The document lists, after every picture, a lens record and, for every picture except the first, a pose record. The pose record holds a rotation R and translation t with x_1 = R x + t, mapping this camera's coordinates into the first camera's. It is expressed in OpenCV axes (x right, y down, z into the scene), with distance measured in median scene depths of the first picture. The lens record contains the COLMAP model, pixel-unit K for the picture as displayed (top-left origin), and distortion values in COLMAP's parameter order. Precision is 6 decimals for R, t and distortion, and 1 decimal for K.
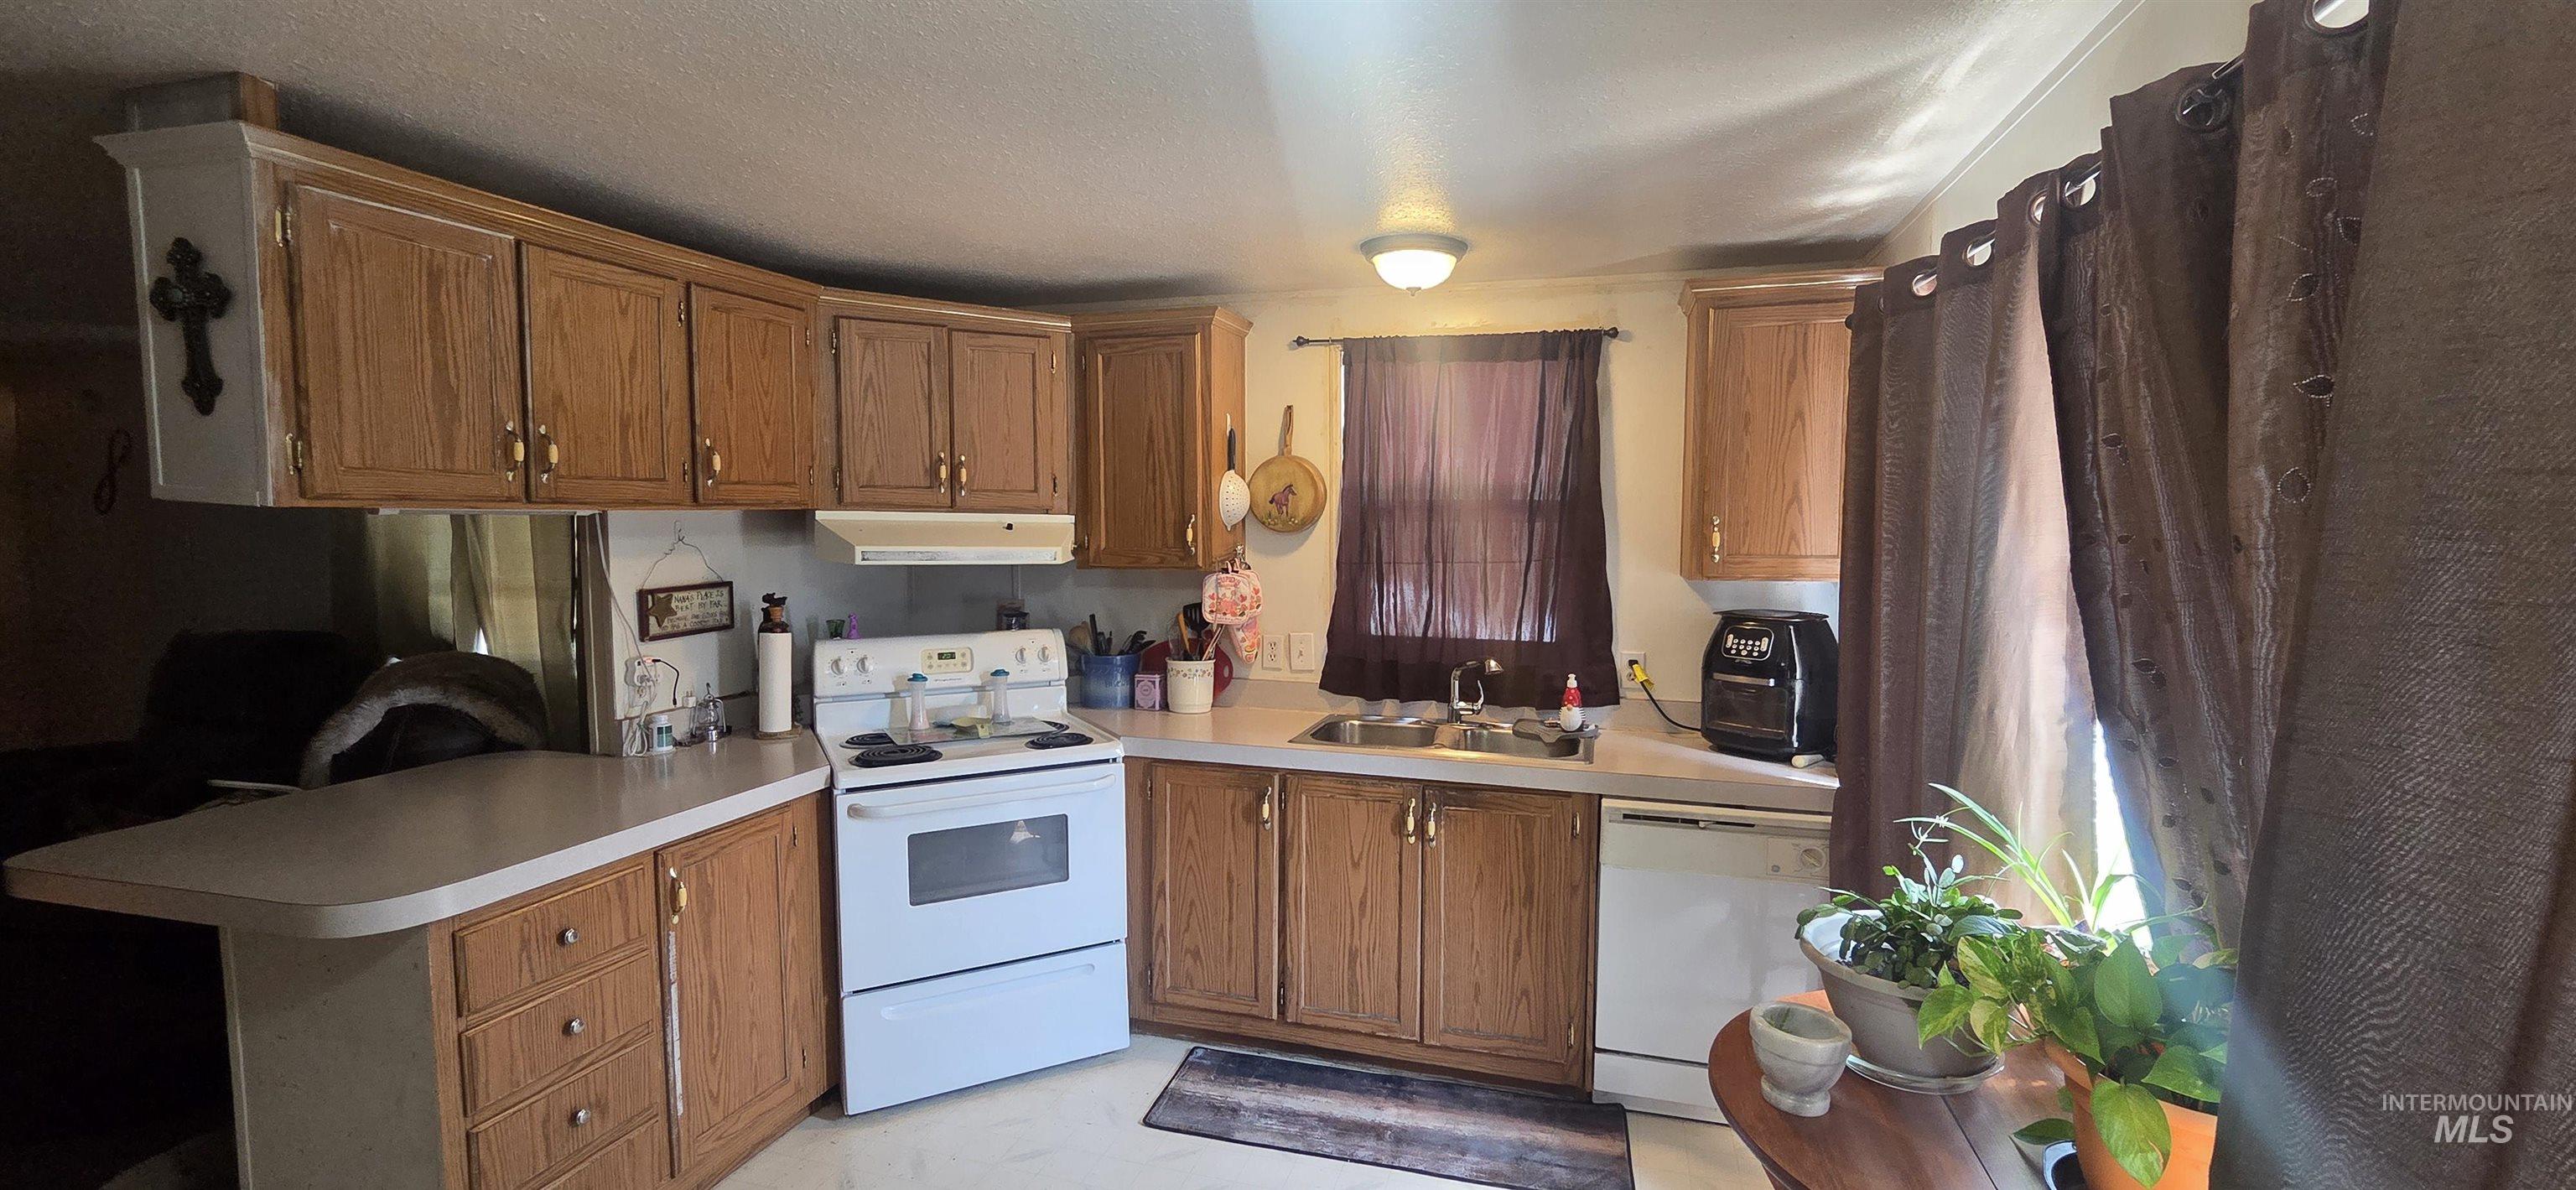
lens RADIAL K [[1076.5, 0, 1288.0], [0, 1076.5, 595.0], [0, 0, 1]] dist [0.000204, 0.000001]
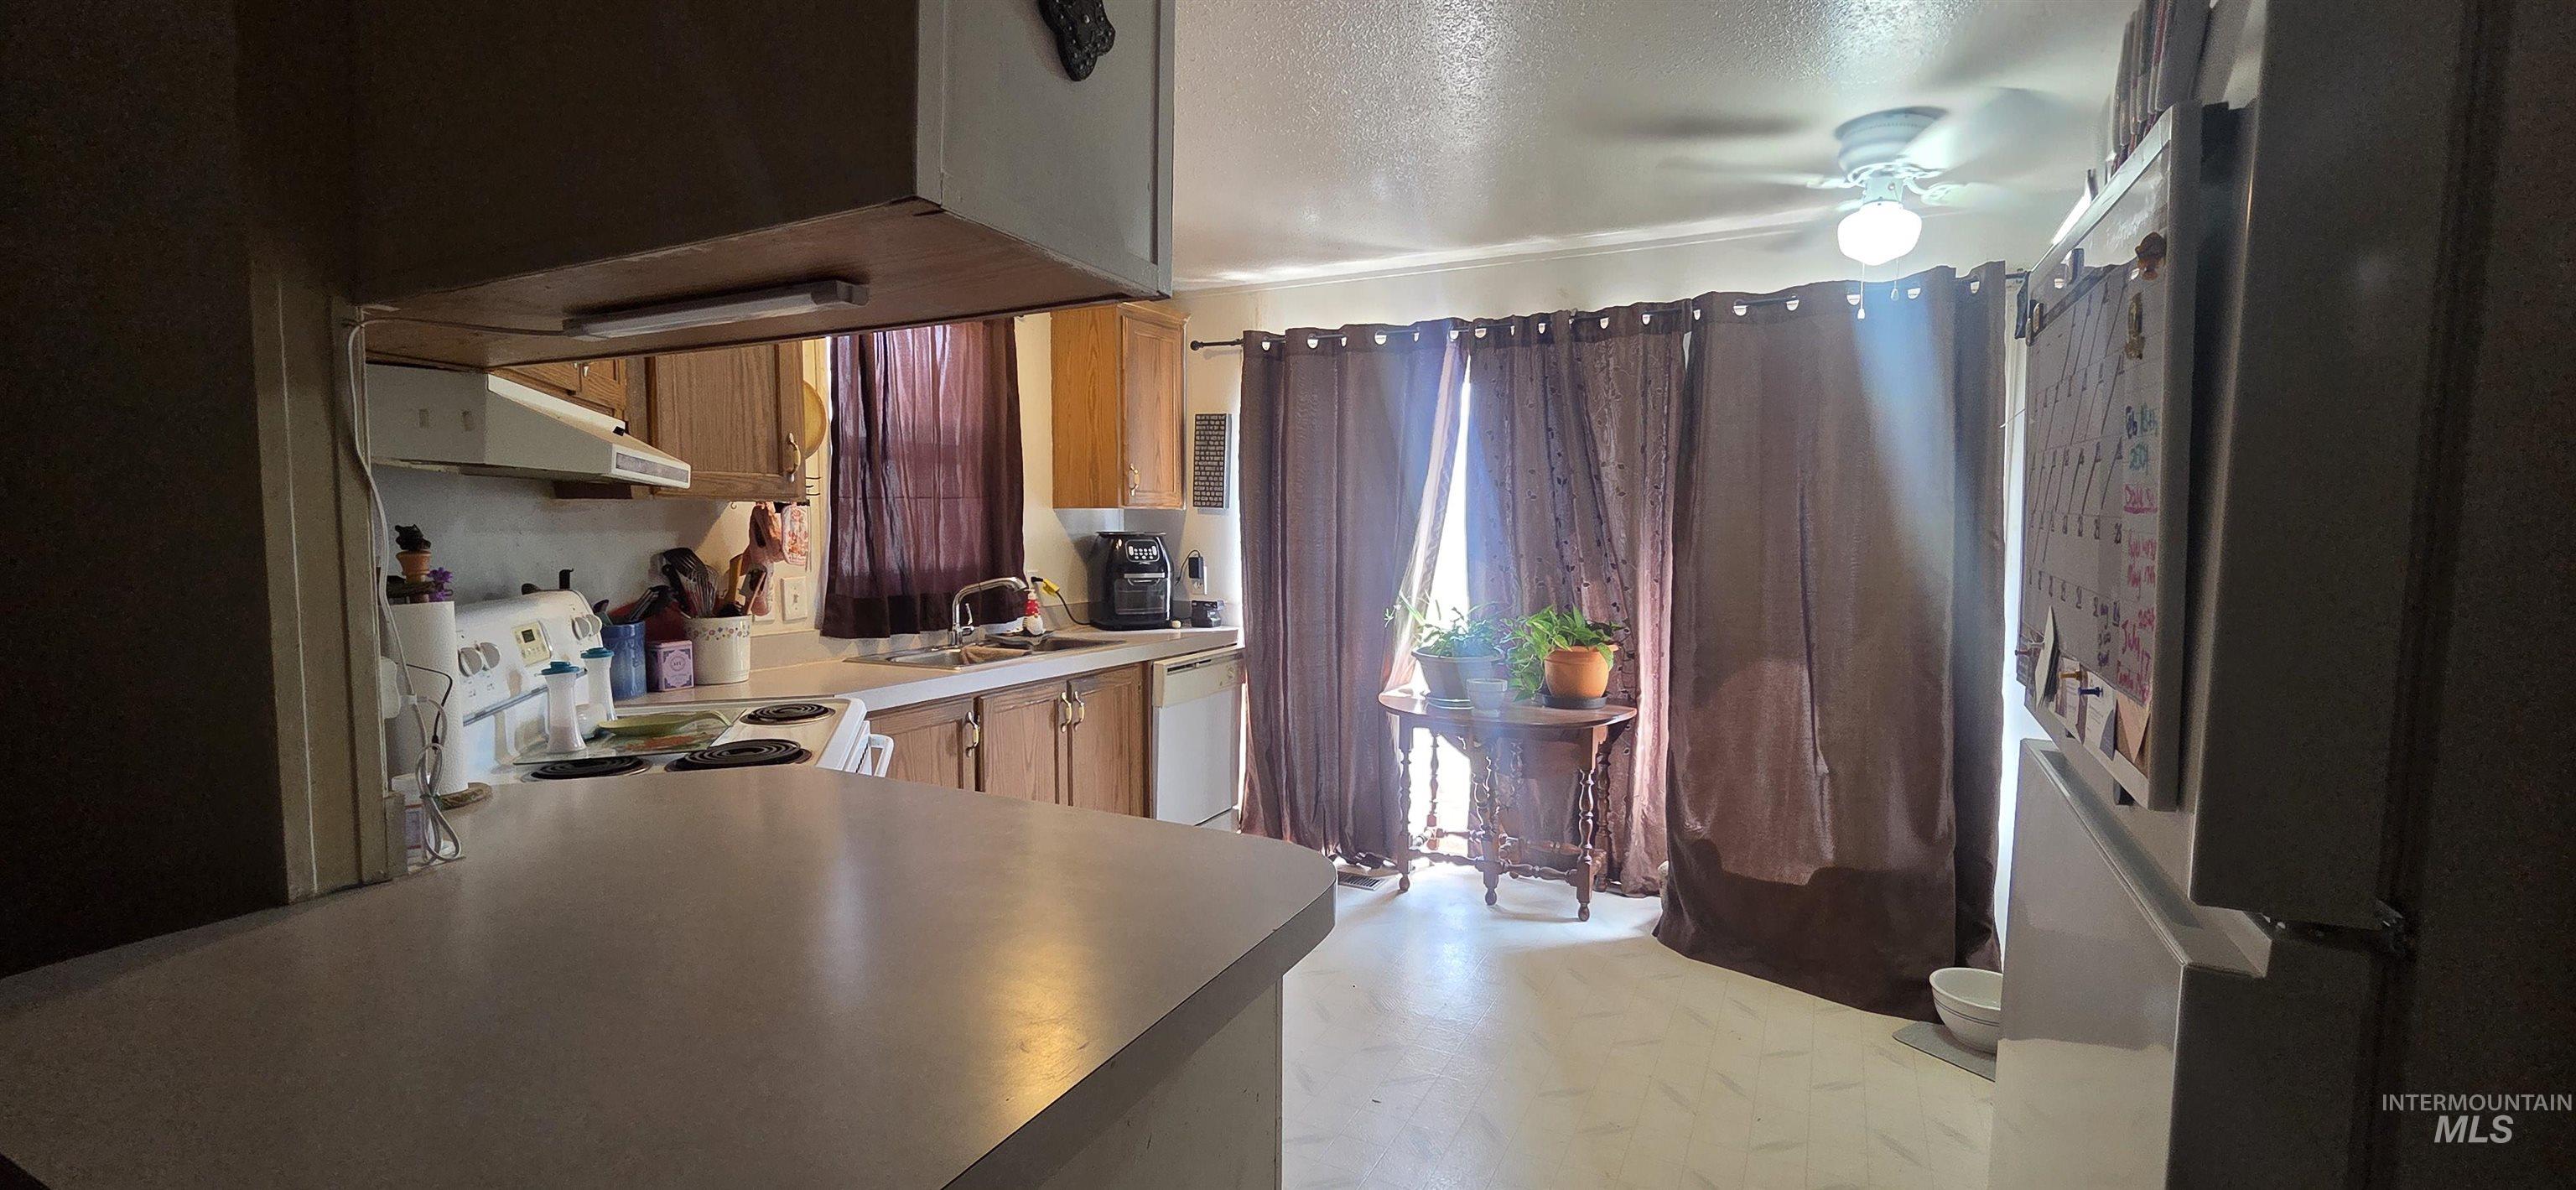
lens RADIAL K [[1076.5, 0, 1288.0], [0, 1076.5, 595.0], [0, 0, 1]] dist [0.000204, 0.000001]
pose [[0.206718, -0.072374, 0.975720, -0.838860], [0.073780, 0.995574, 0.058215, 0.030311], [-0.975615, 0.059955, 0.211143, 0.446426]]
